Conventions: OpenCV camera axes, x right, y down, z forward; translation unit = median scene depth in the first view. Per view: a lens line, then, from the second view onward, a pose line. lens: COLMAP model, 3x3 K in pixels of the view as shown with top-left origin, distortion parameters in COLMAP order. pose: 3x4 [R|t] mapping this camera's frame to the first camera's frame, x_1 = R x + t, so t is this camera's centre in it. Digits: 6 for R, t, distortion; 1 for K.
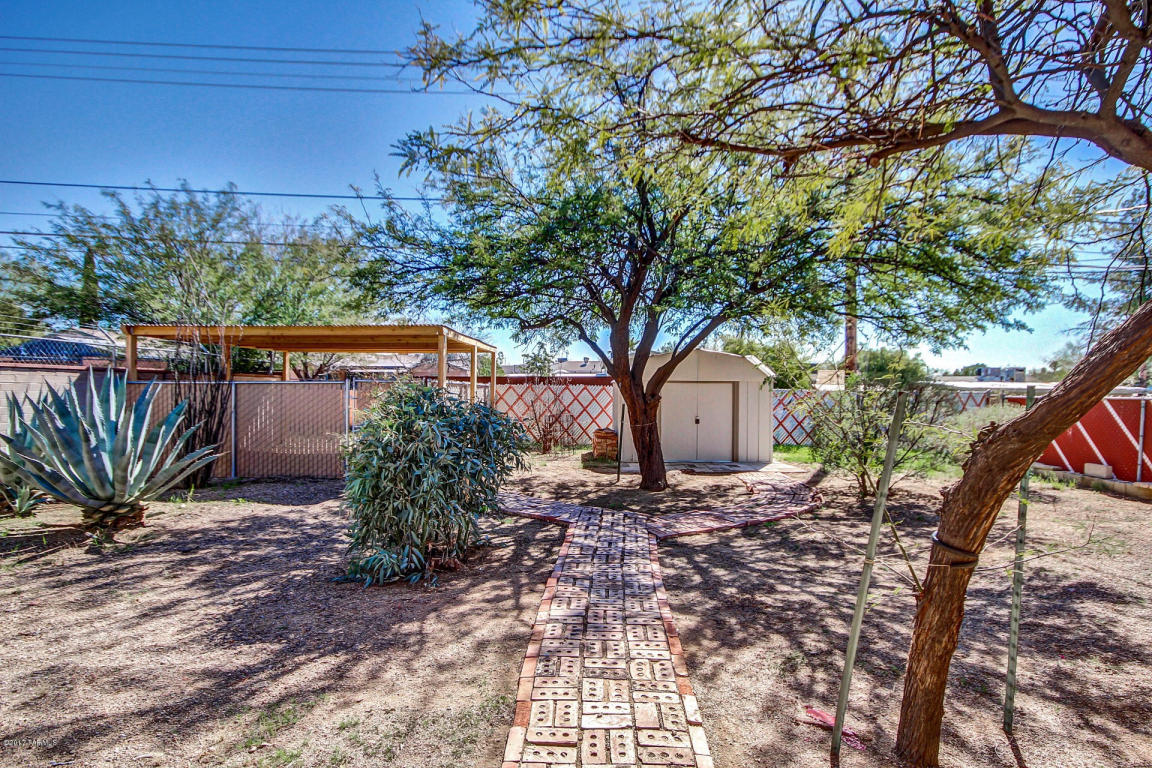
lens RADIAL K [[654.3, 0, 577.2], [0, 654.3, 386.0], [0, 0, 1]] dist [0.005856, 0.001438]
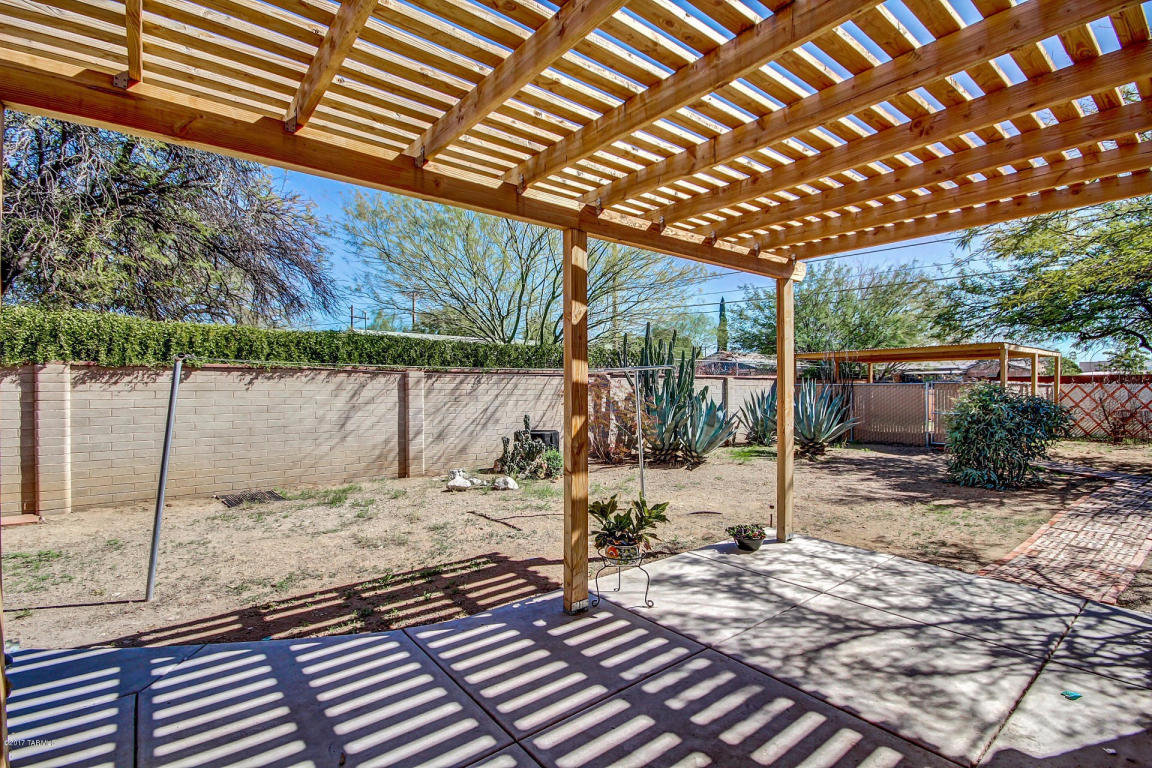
lens RADIAL K [[553.0, 0, 576.5], [0, 553.0, 384.6], [0, 0, 1]] dist [-0.001316, -0.000767]
pose [[0.654605, -0.009682, -0.755909, 0.081783], [0.007133, 0.999953, -0.006630, -0.000358], [0.755937, -0.001052, 0.654643, -0.434447]]
